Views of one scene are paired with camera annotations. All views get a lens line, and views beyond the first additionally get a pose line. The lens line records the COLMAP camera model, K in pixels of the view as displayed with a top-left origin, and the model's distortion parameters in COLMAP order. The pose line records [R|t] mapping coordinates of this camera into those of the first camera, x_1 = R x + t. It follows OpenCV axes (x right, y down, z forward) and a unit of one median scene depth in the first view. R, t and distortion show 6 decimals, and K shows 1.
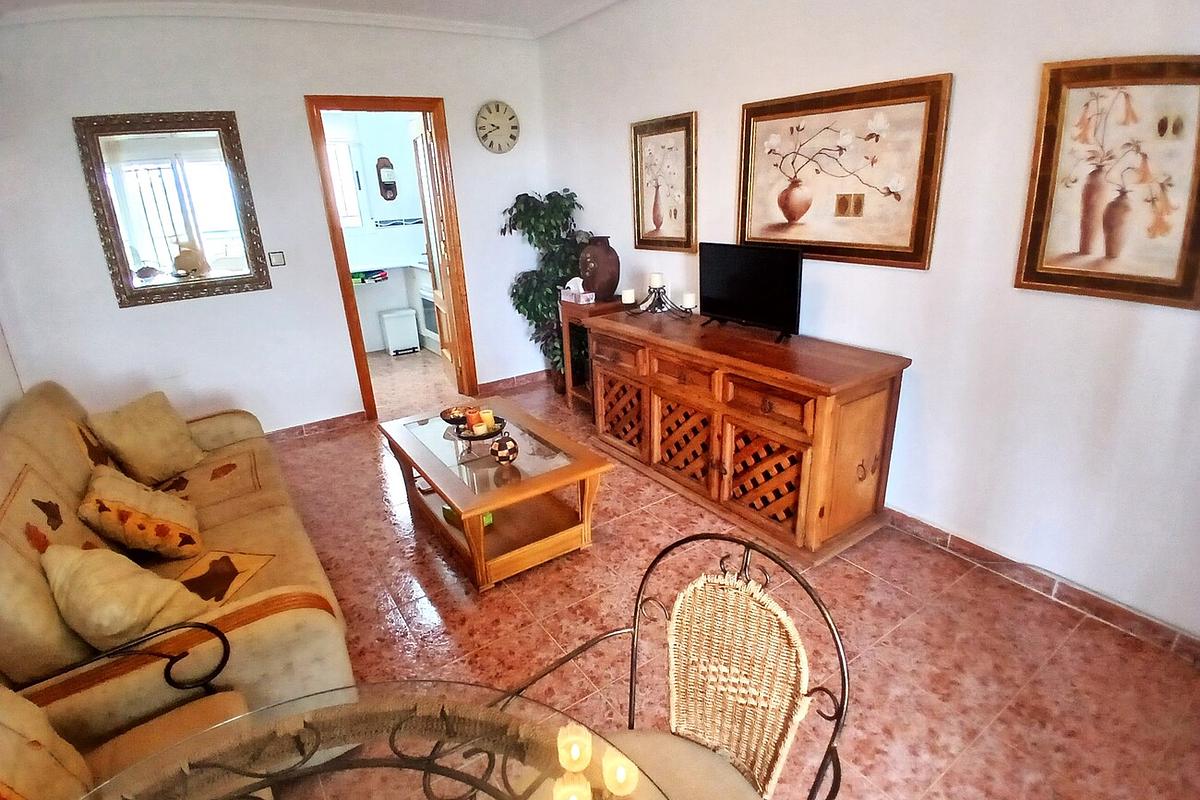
lens RADIAL K [[611.4, 0, 600.0], [0, 611.4, 400.0], [0, 0, 1]] dist [0.017987, -0.057069]
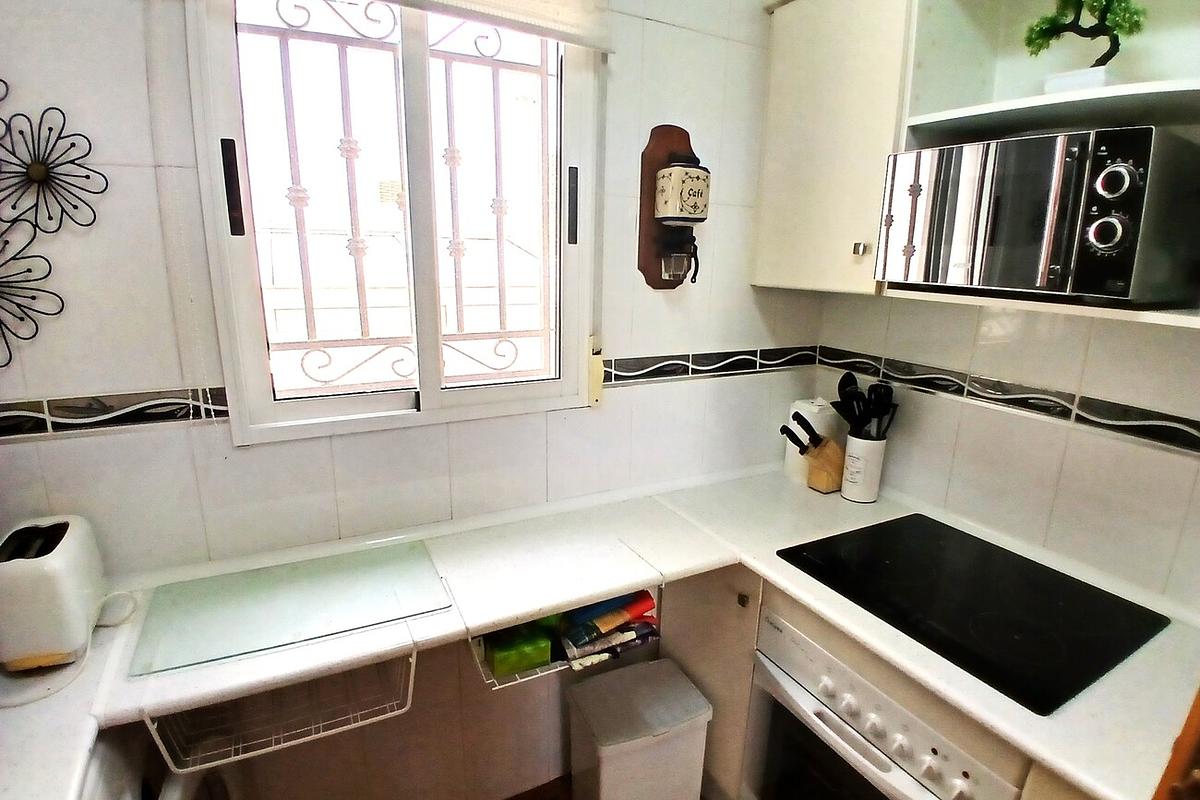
lens RADIAL K [[606.9, 0, 600.0], [0, 606.9, 400.0], [0, 0, 1]] dist [0.019108, -0.058363]
pose [[0.990263, 0.085333, -0.109991, -0.727884], [-0.095795, 0.990988, -0.093629, -0.539599], [0.101010, 0.103254, 0.989513, 1.592265]]
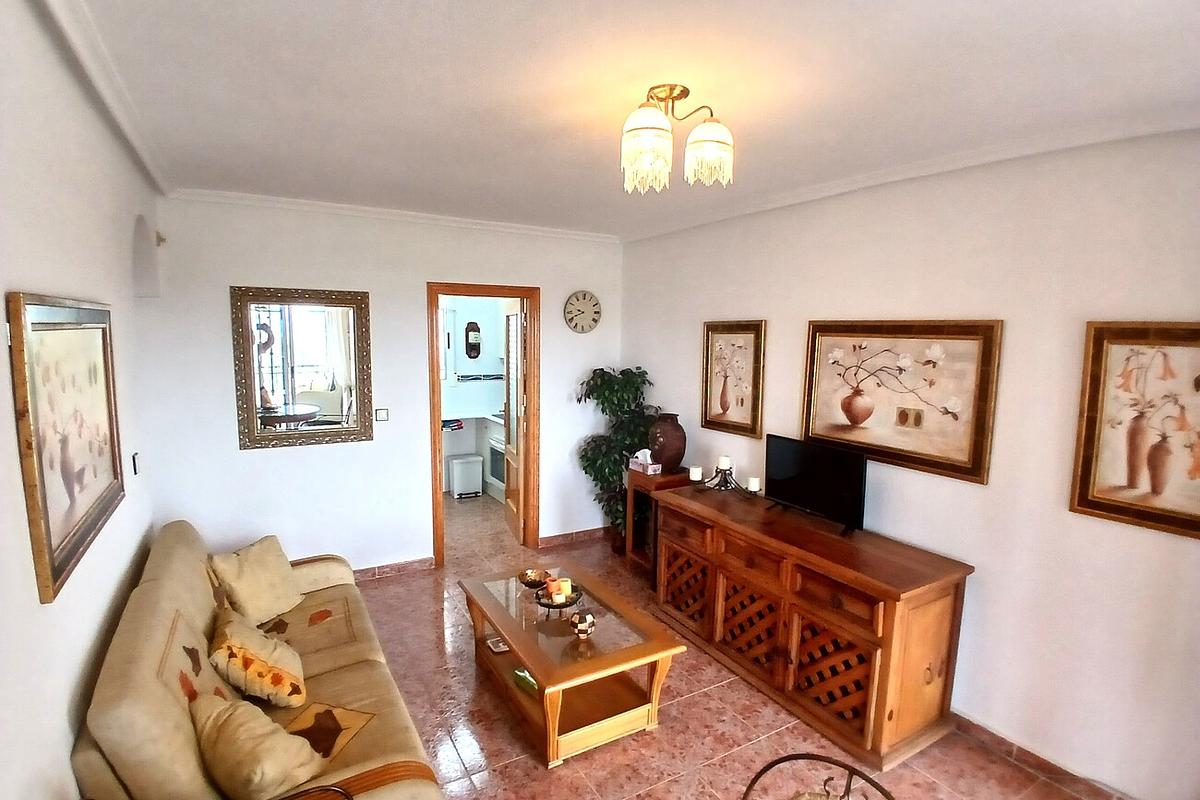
lens RADIAL K [[606.9, 0, 600.0], [0, 606.9, 400.0], [0, 0, 1]] dist [0.019108, -0.058363]
pose [[0.995466, 0.067085, -0.067439, -0.073246], [-0.080549, 0.971605, -0.222476, -0.055072], [0.050599, 0.226899, 0.972603, -0.099833]]
